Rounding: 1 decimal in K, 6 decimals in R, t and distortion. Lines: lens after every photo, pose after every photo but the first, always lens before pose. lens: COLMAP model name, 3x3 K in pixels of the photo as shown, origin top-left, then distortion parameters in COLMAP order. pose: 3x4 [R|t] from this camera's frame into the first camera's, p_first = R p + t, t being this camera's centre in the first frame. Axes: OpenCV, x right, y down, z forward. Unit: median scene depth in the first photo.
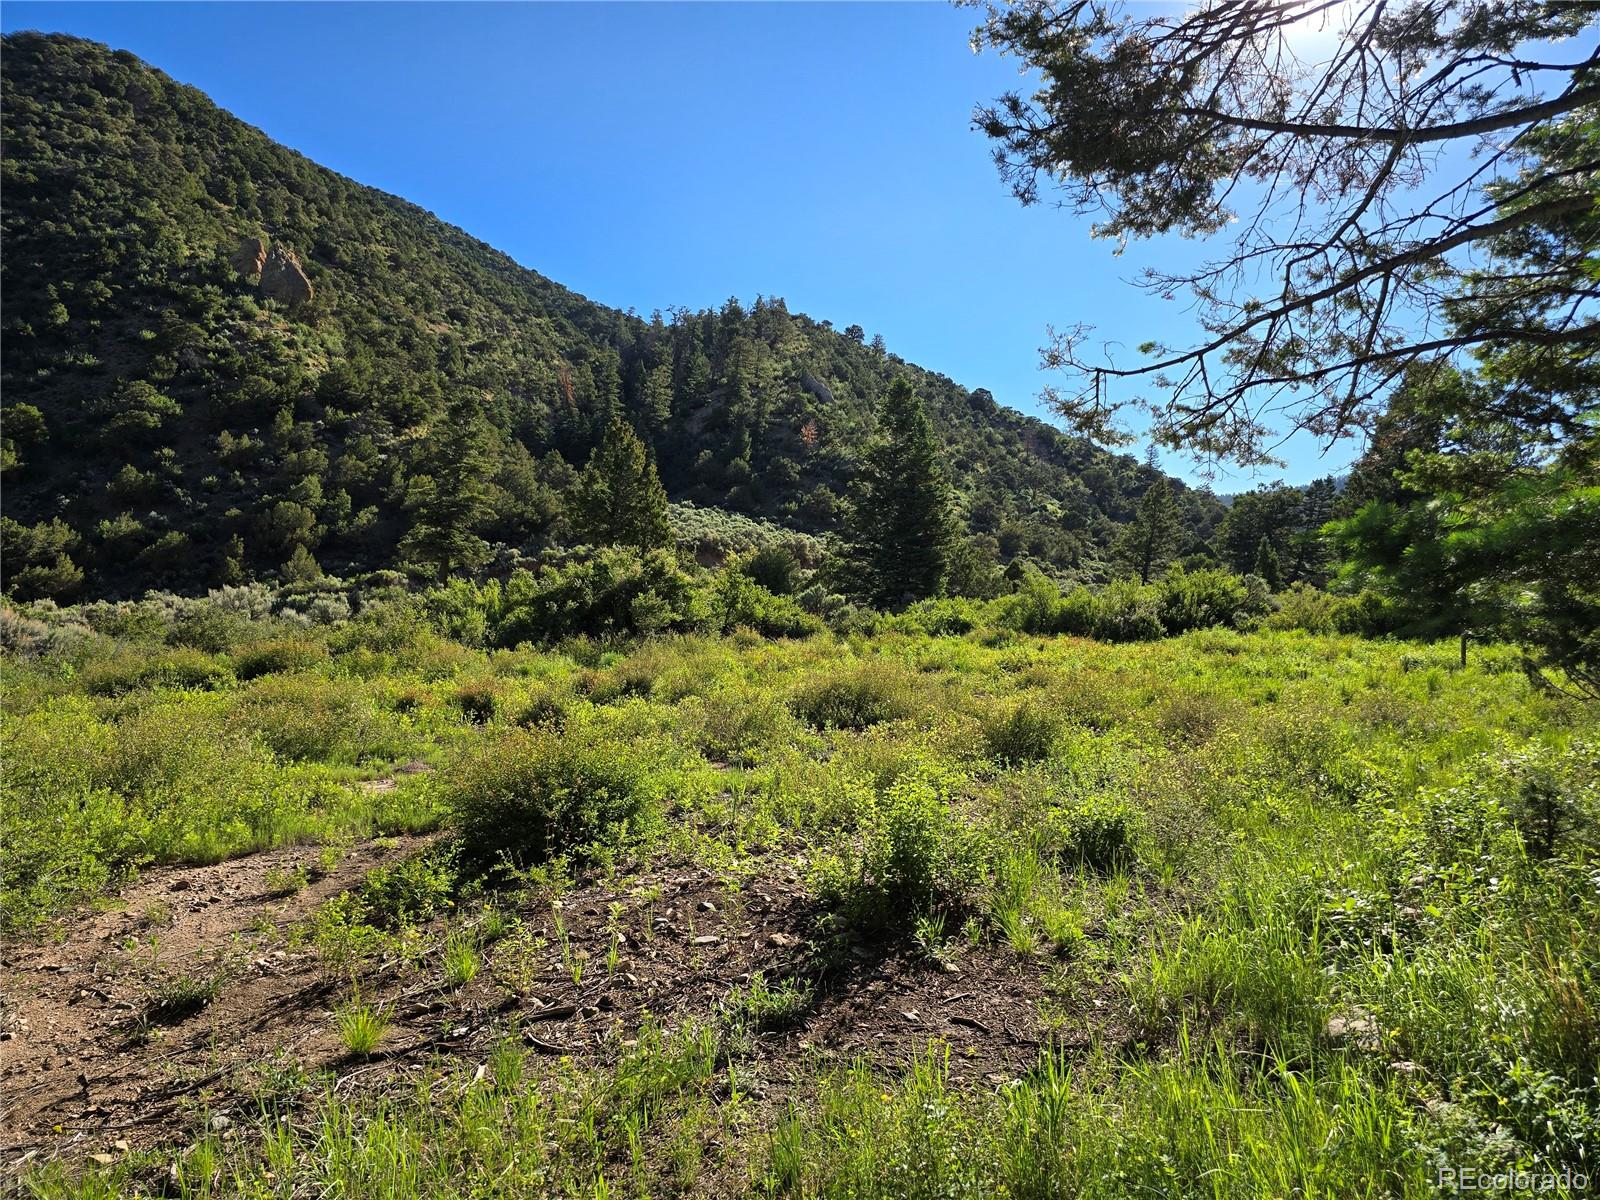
lens RADIAL K [[1067.5, 0, 807.6], [0, 1067.5, 605.0], [0, 0, 1]] dist [0.057818, -0.053136]
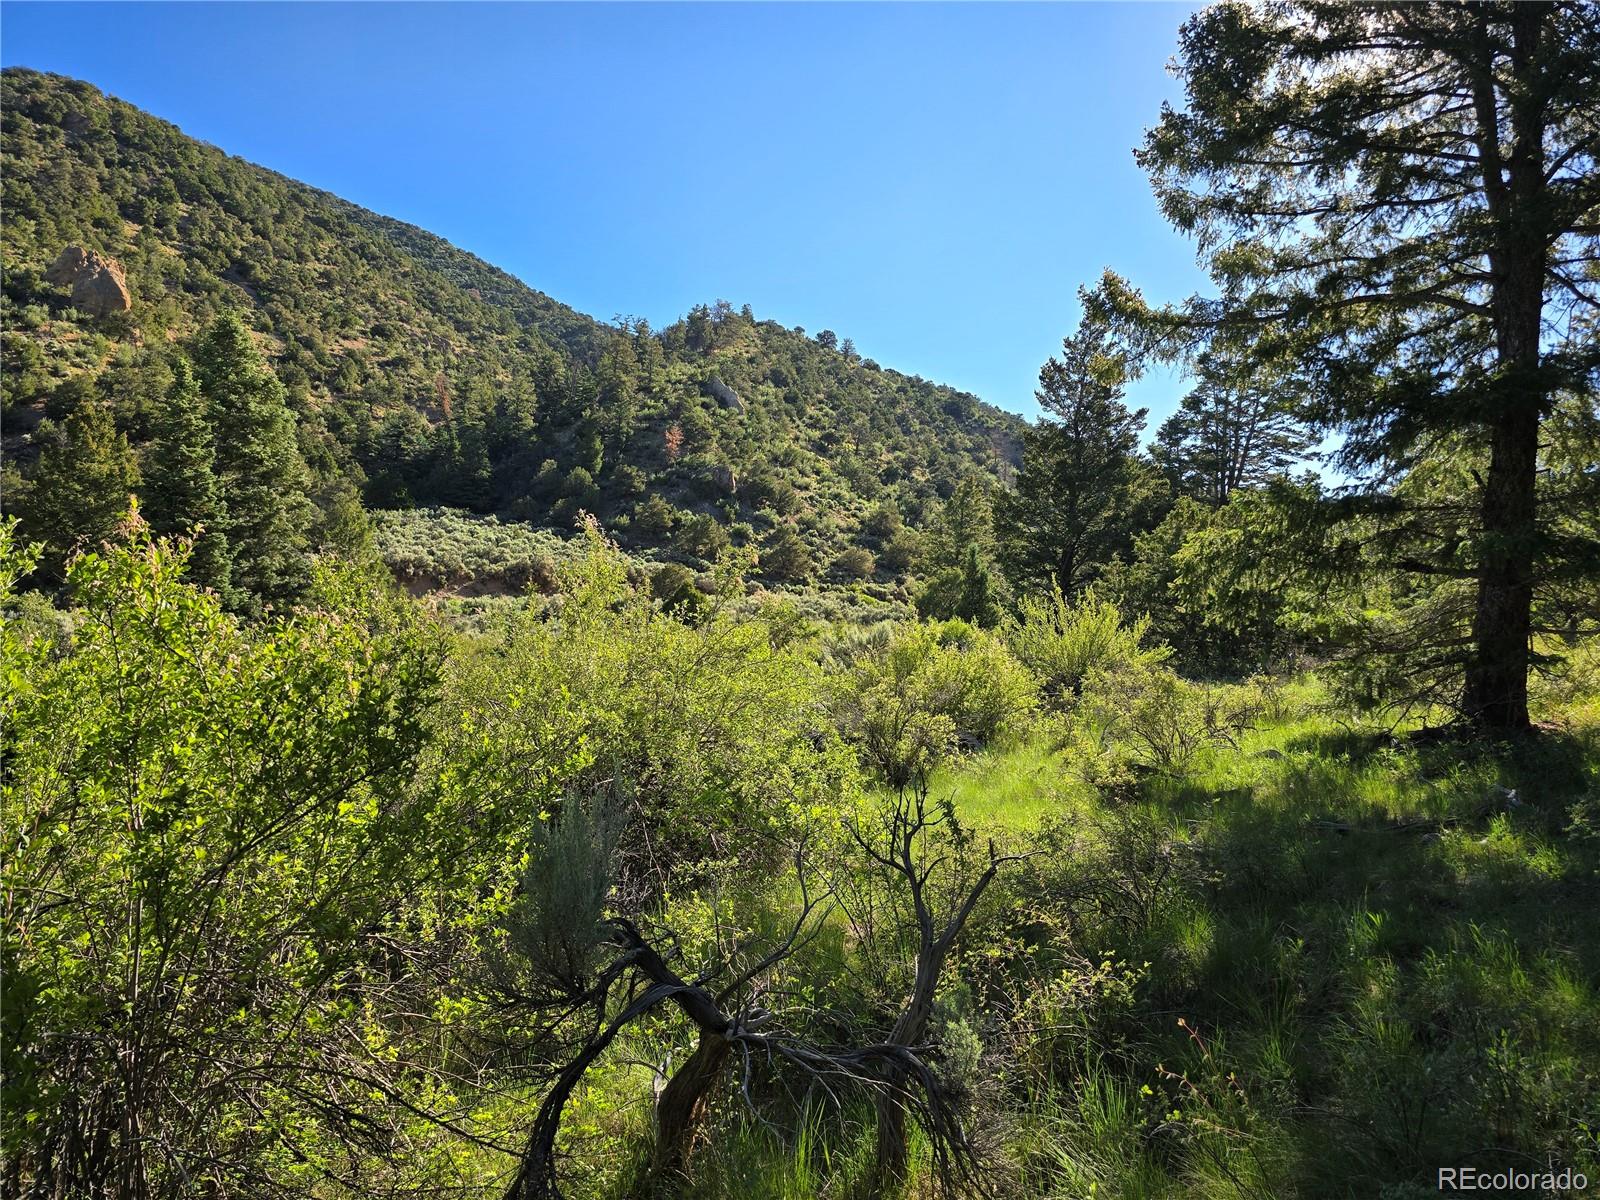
lens RADIAL K [[1067.5, 0, 790.8], [0, 1067.5, 607.2], [0, 0, 1]] dist [0.057818, -0.053136]
pose [[0.997086, -0.015803, -0.074637, 0.134619], [0.014642, 0.999764, -0.016075, -0.003472], [0.074873, 0.014936, 0.997081, 0.097033]]
